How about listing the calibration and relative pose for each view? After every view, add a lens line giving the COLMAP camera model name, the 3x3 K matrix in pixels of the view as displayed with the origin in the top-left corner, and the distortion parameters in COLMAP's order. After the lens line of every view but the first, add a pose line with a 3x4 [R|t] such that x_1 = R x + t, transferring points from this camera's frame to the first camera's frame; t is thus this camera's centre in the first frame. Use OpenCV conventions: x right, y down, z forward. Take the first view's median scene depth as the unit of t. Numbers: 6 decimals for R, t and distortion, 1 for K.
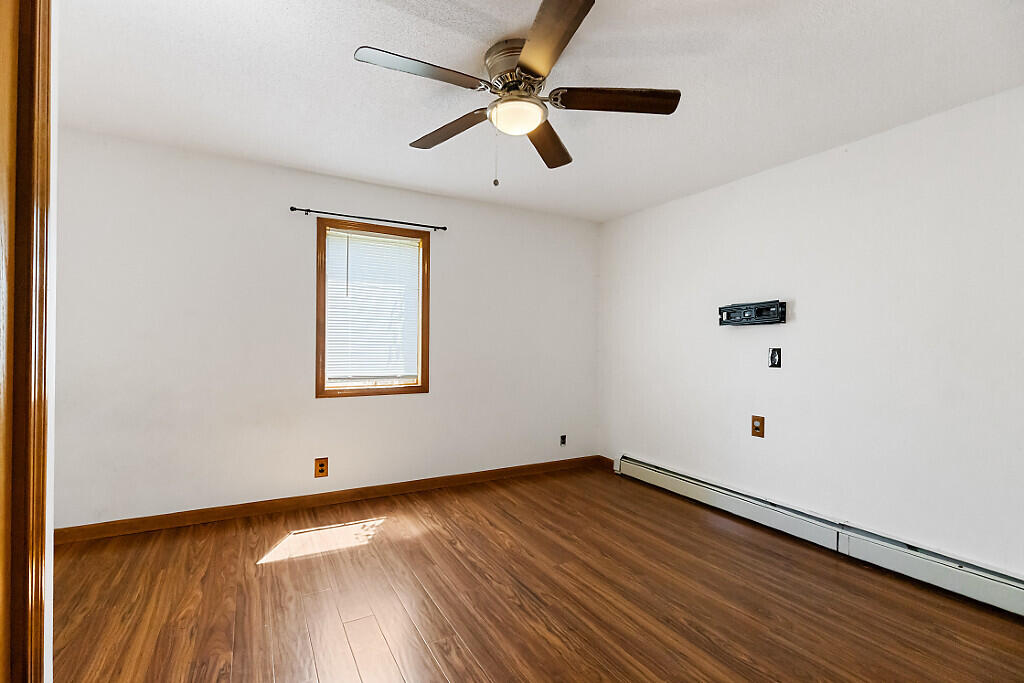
lens RADIAL K [[464.6, 0, 508.3], [0, 464.6, 343.4], [0, 0, 1]] dist [-0.000804, -0.000526]
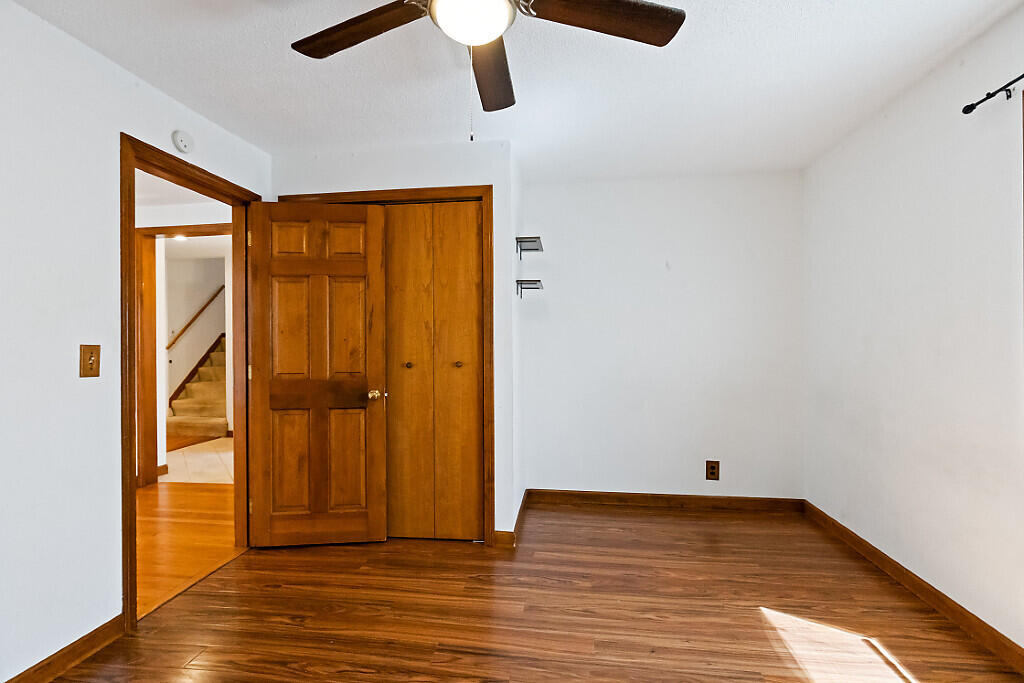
lens RADIAL K [[464.6, 0, 508.3], [0, 464.6, 343.4], [0, 0, 1]] dist [-0.000804, -0.000526]
pose [[-0.595819, -0.014207, -0.802993, 0.424428], [-0.004604, 0.999888, -0.014275, 0.009598], [0.803106, -0.004808, -0.595817, 1.160249]]
